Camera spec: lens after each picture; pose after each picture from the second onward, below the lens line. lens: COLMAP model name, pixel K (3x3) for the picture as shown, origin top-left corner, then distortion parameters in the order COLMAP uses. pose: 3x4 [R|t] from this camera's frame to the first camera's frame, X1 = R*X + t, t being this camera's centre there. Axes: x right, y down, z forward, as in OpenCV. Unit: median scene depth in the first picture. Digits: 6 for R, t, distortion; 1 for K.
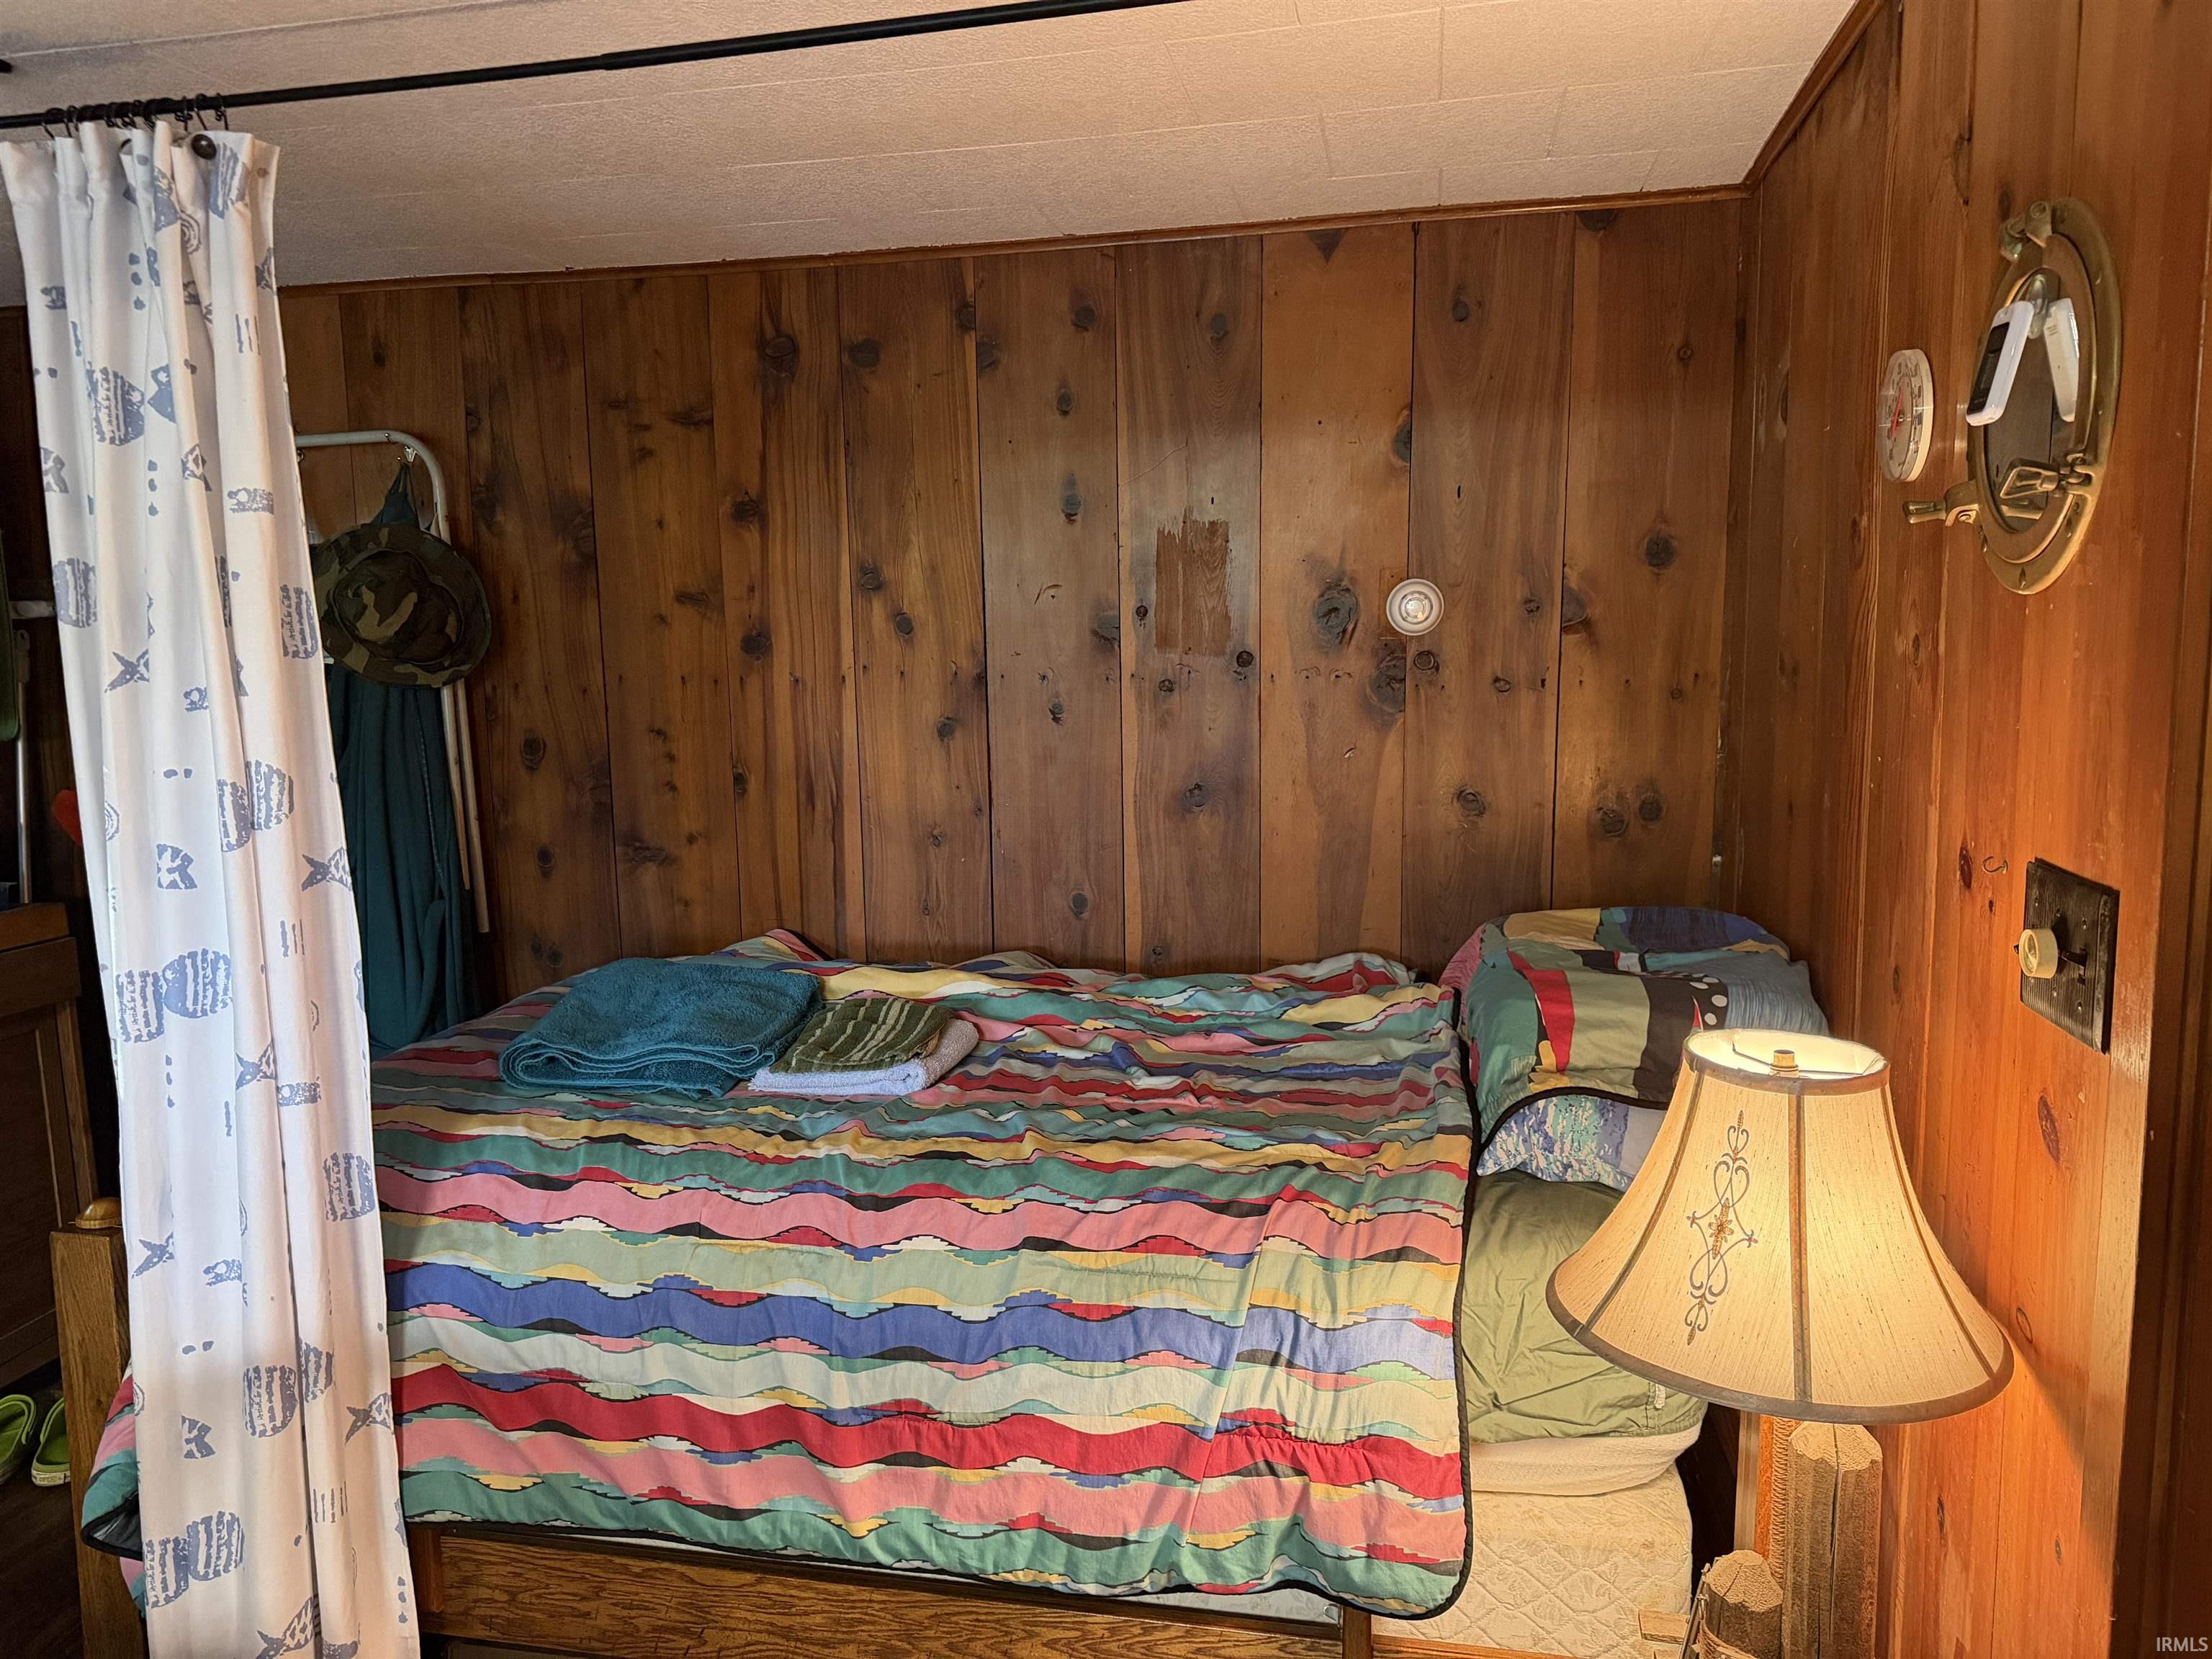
lens RADIAL K [[1561.0, 0, 1090.1], [0, 1561.0, 823.4], [0, 0, 1]] dist [0.017472, -0.046057]
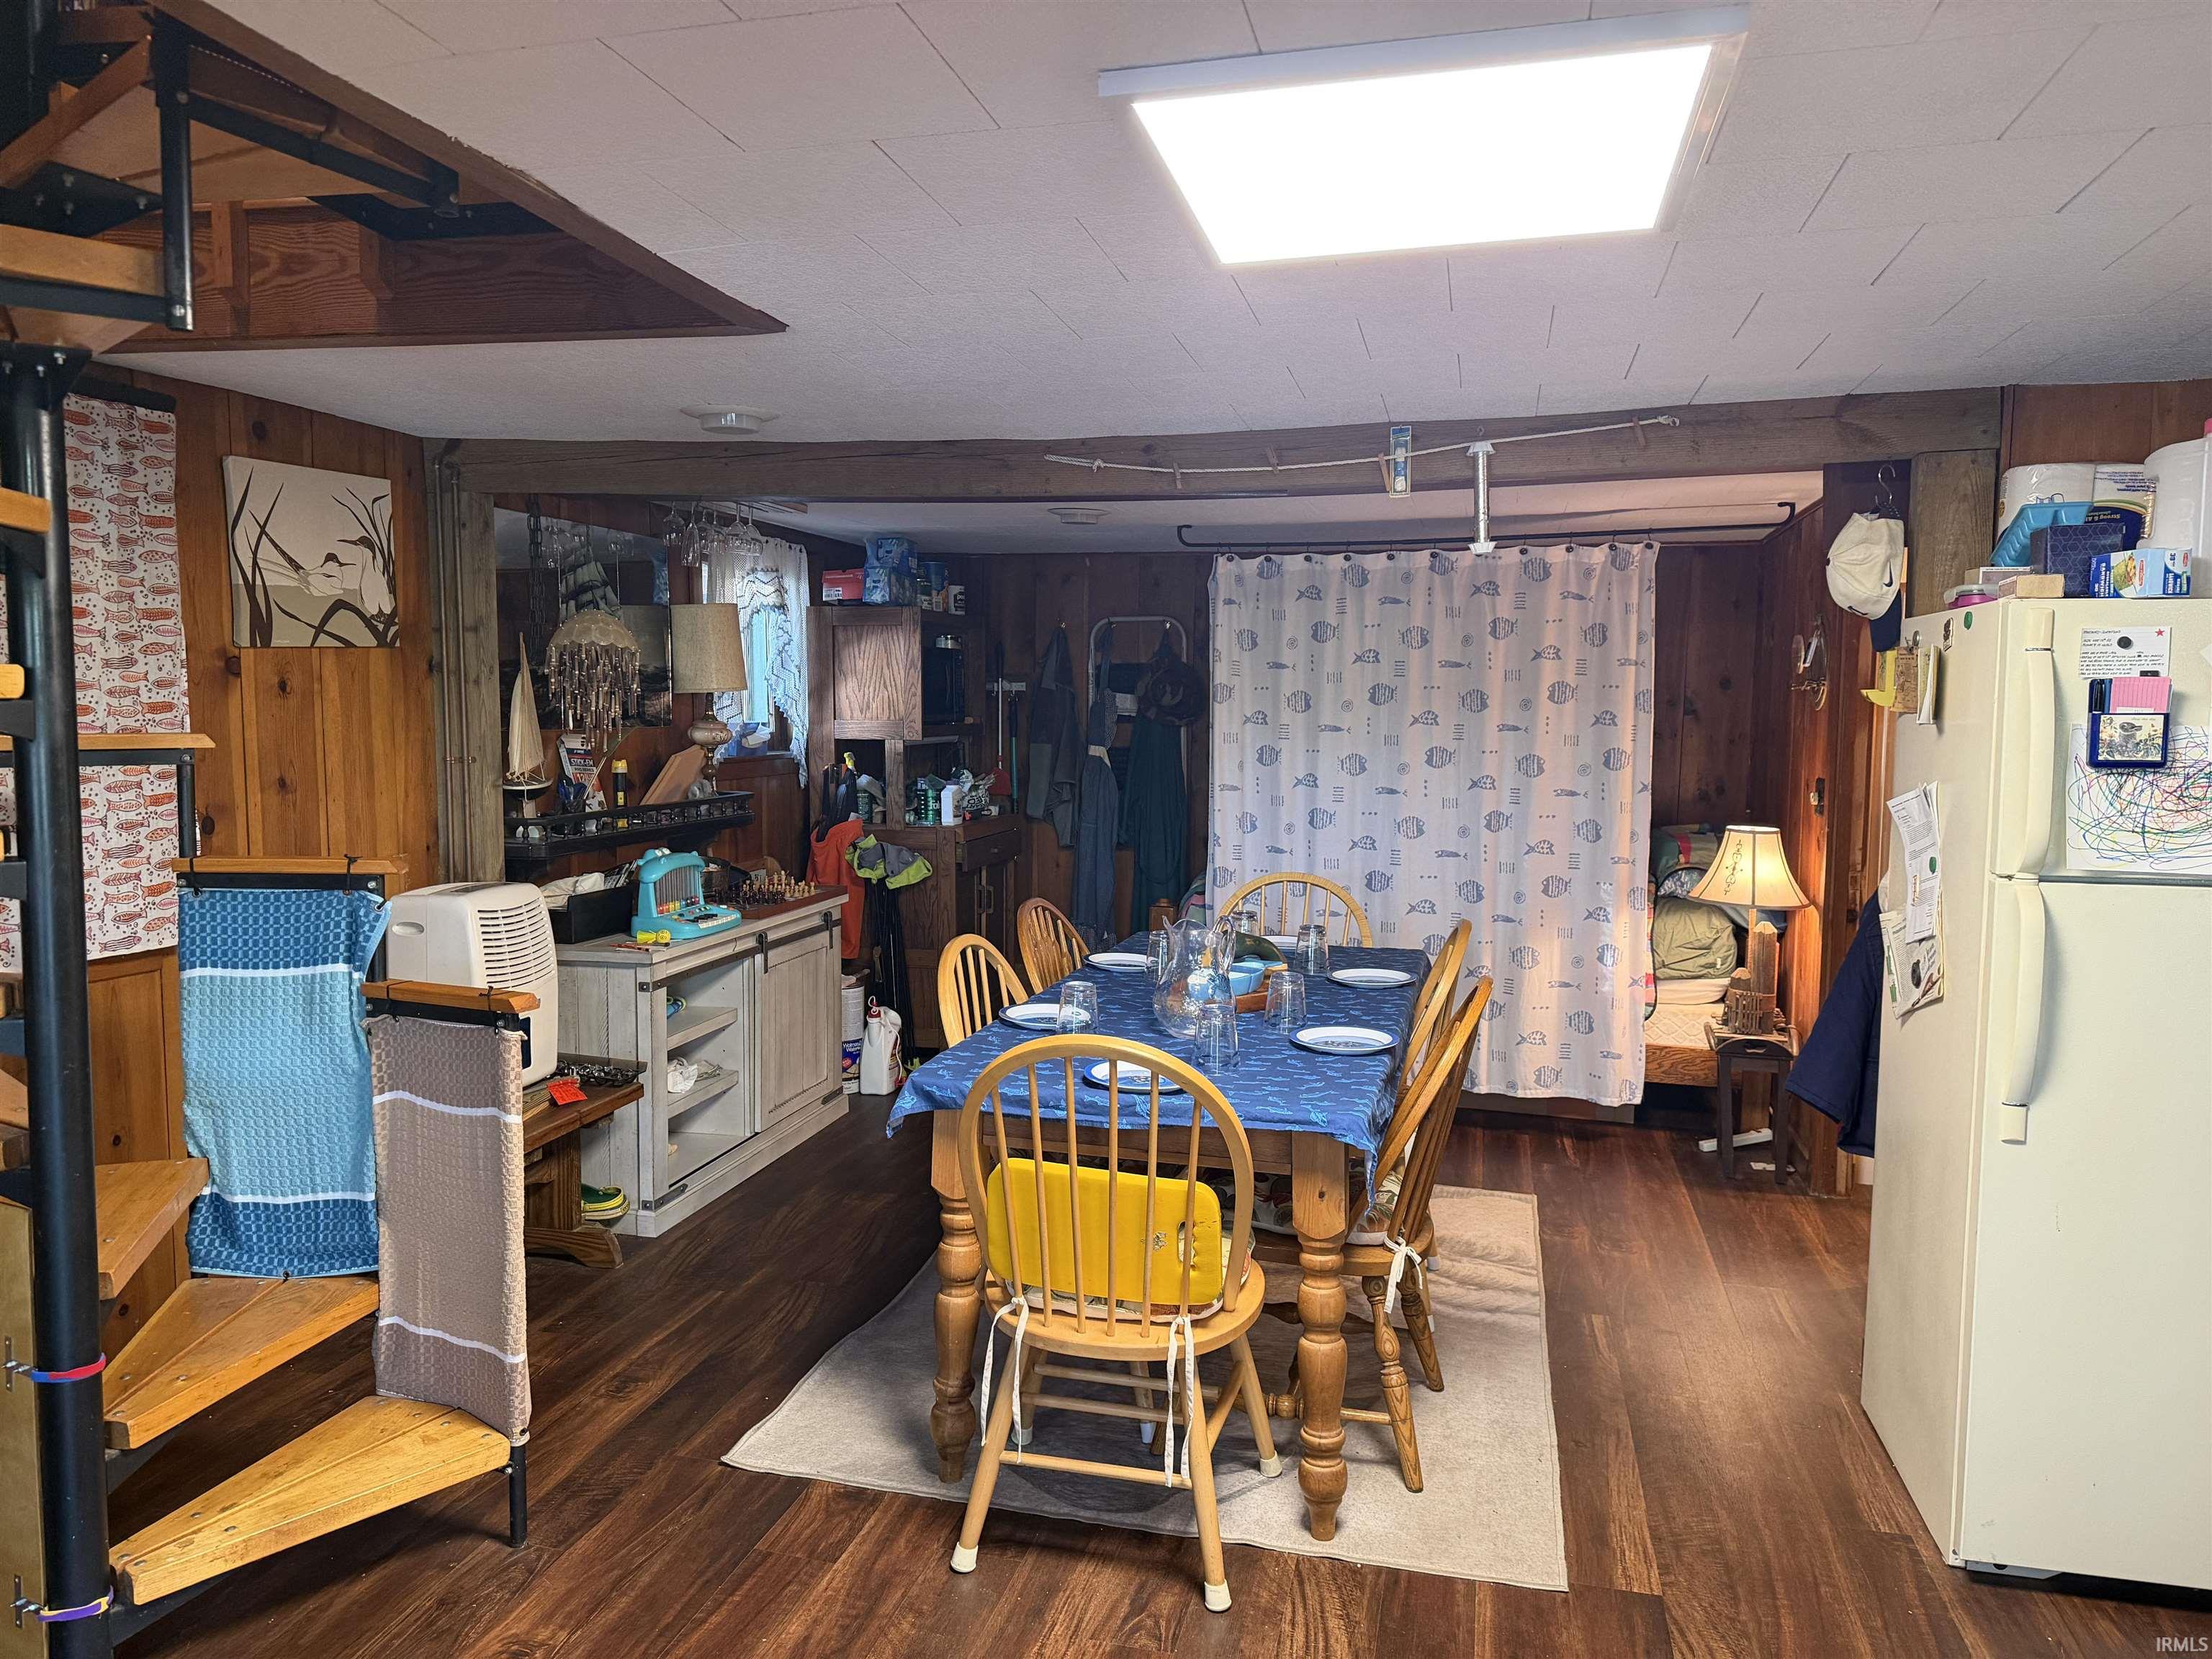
lens RADIAL K [[1561.0, 0, 1104.3], [0, 1561.0, 822.0], [0, 0, 1]] dist [0.017472, -0.046057]
pose [[0.998629, 0.041214, -0.032279, -0.529174], [-0.042449, 0.998354, -0.038558, 0.181476], [0.030637, 0.039875, 0.998735, -1.491652]]
